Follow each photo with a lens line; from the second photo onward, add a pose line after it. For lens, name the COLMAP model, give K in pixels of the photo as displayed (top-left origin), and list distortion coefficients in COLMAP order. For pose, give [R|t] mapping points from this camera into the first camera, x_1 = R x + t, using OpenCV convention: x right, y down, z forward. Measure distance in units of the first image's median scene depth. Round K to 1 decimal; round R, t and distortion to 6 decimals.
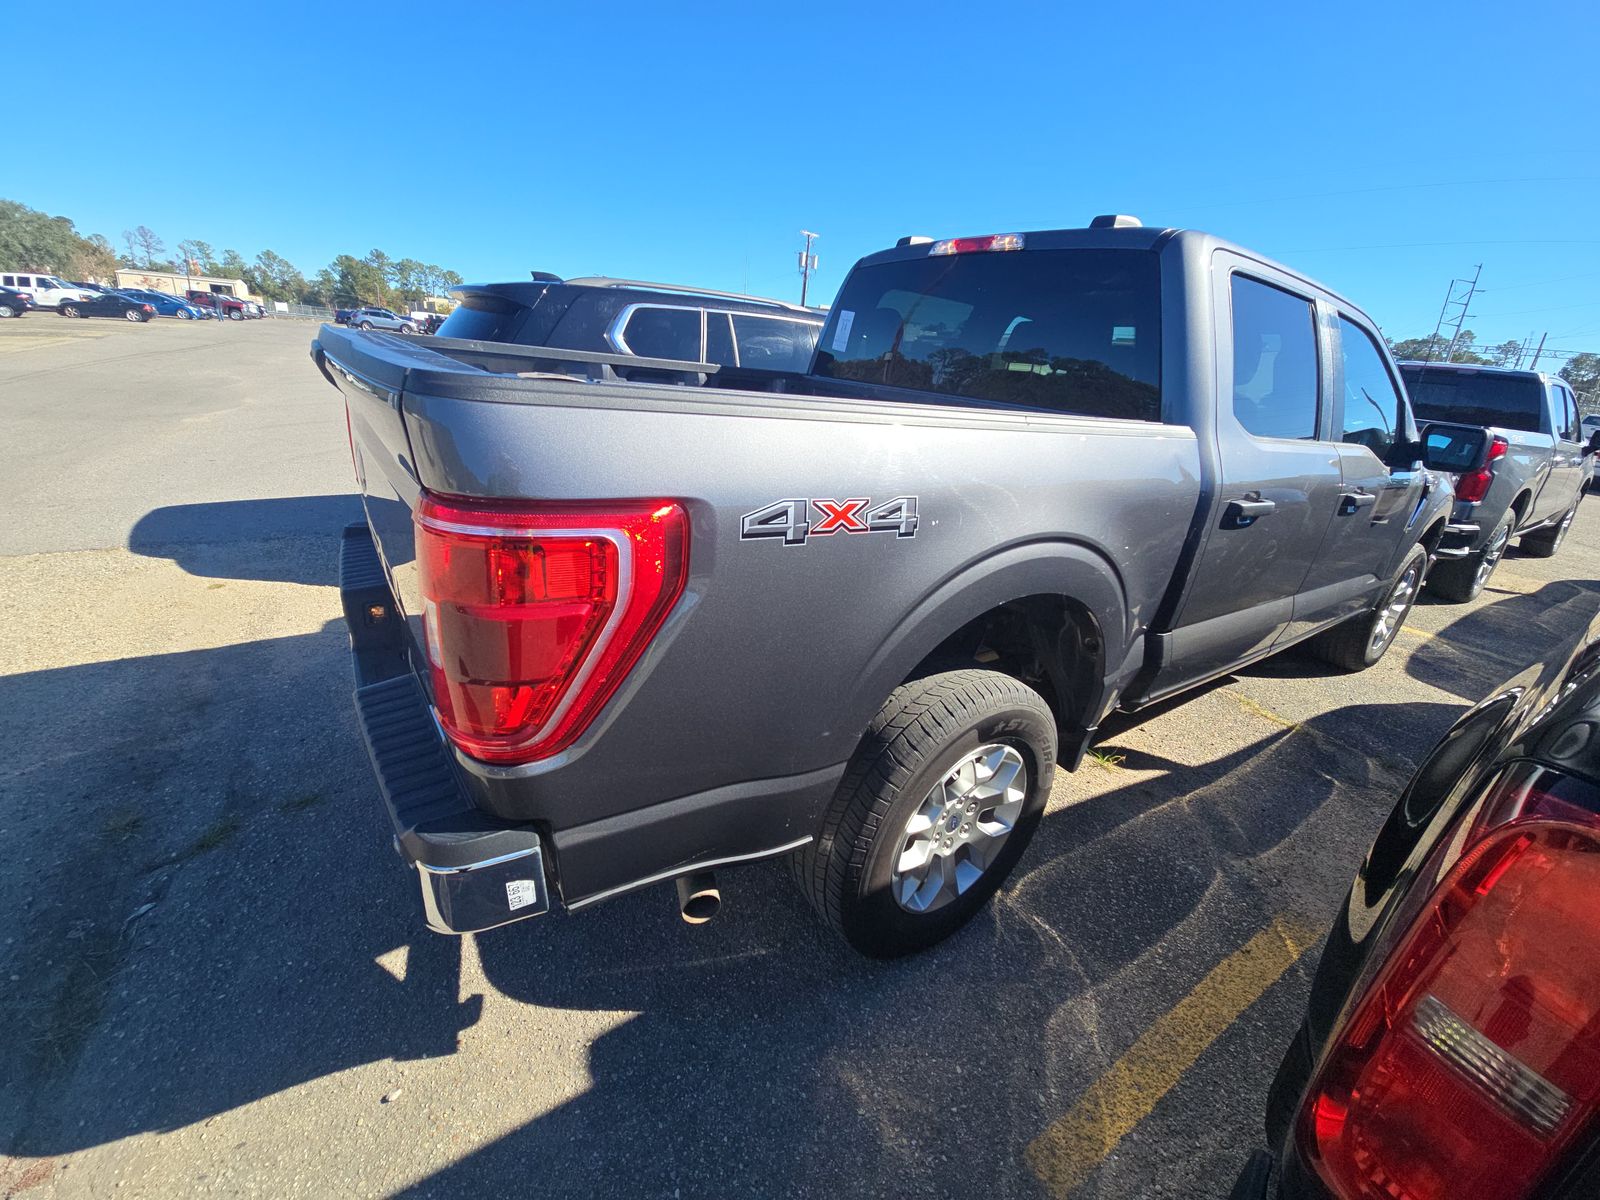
lens RADIAL K [[645.9, 0, 774.1], [0, 645.9, 597.8], [0, 0, 1]] dist [0.000486, -0.010958]
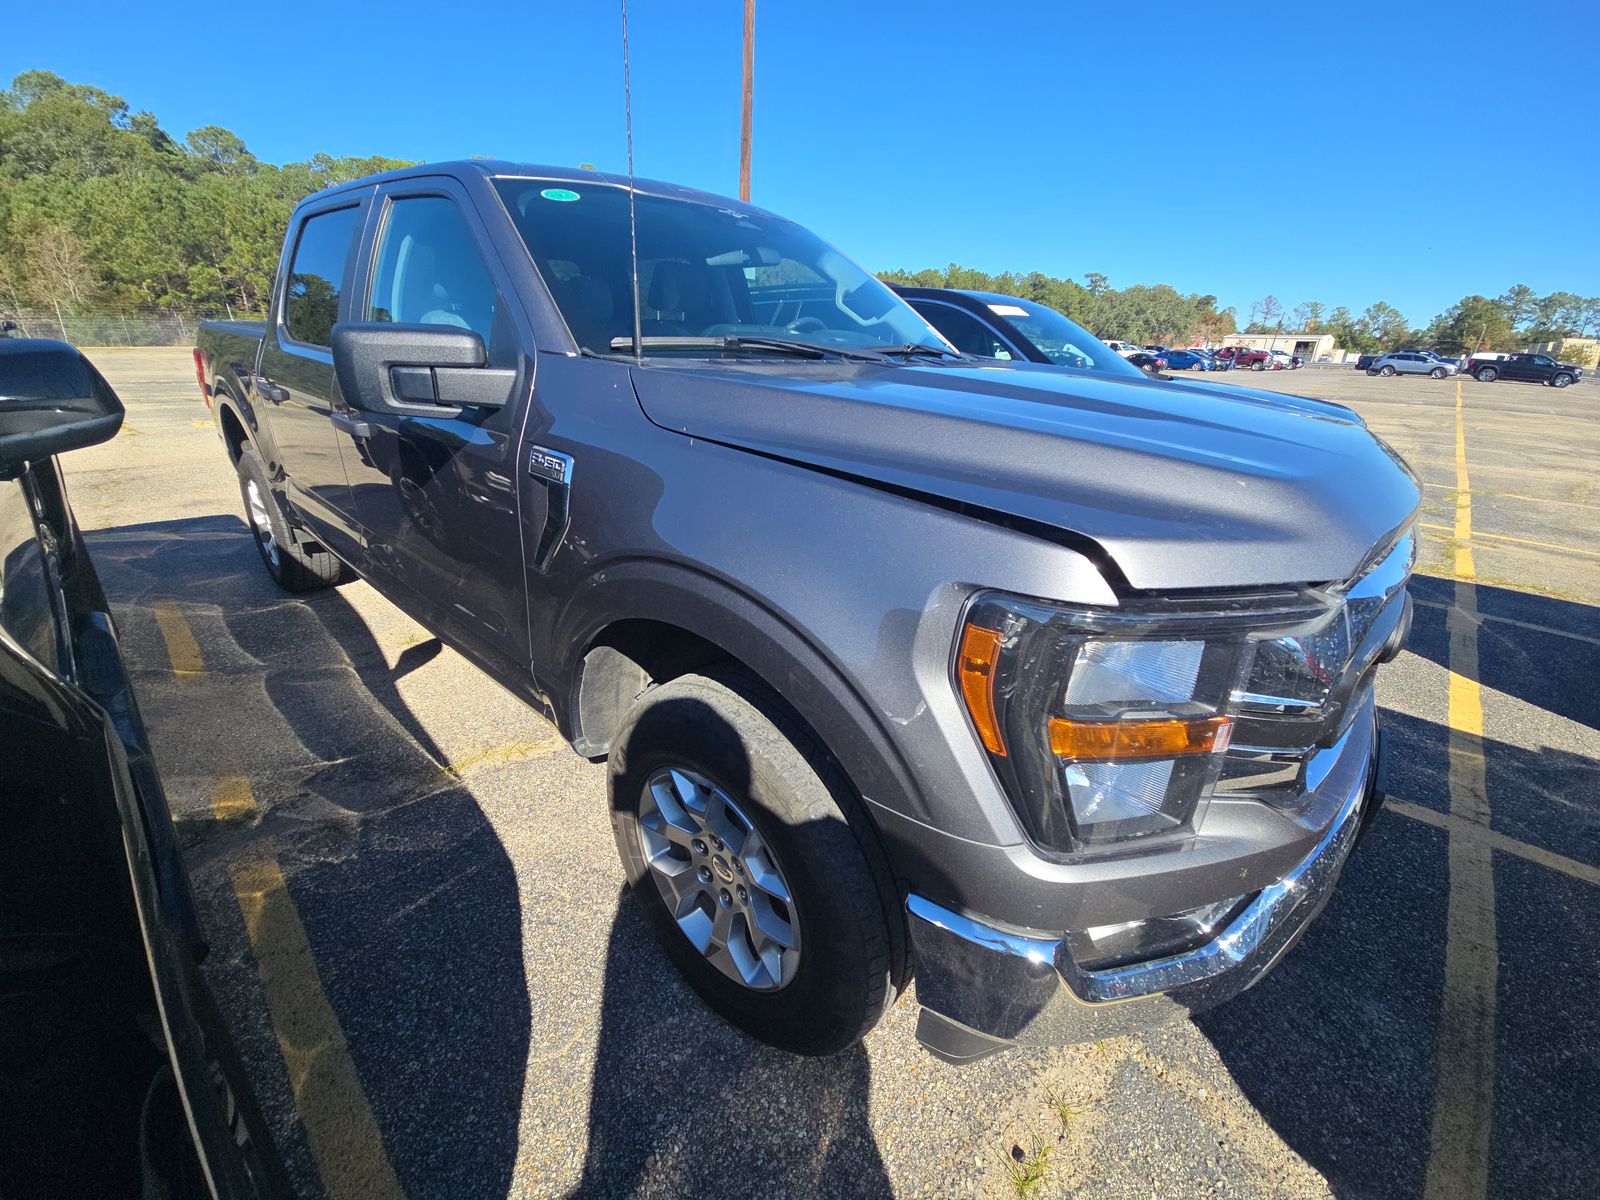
lens RADIAL K [[645.9, 0, 774.1], [0, 645.9, 597.8], [0, 0, 1]] dist [0.000486, -0.010958]
pose [[0.222864, 0.268077, -0.937265, 2.235735], [-0.339017, 0.922748, 0.183313, -0.314386], [0.914002, 0.276896, 0.296530, 1.606910]]
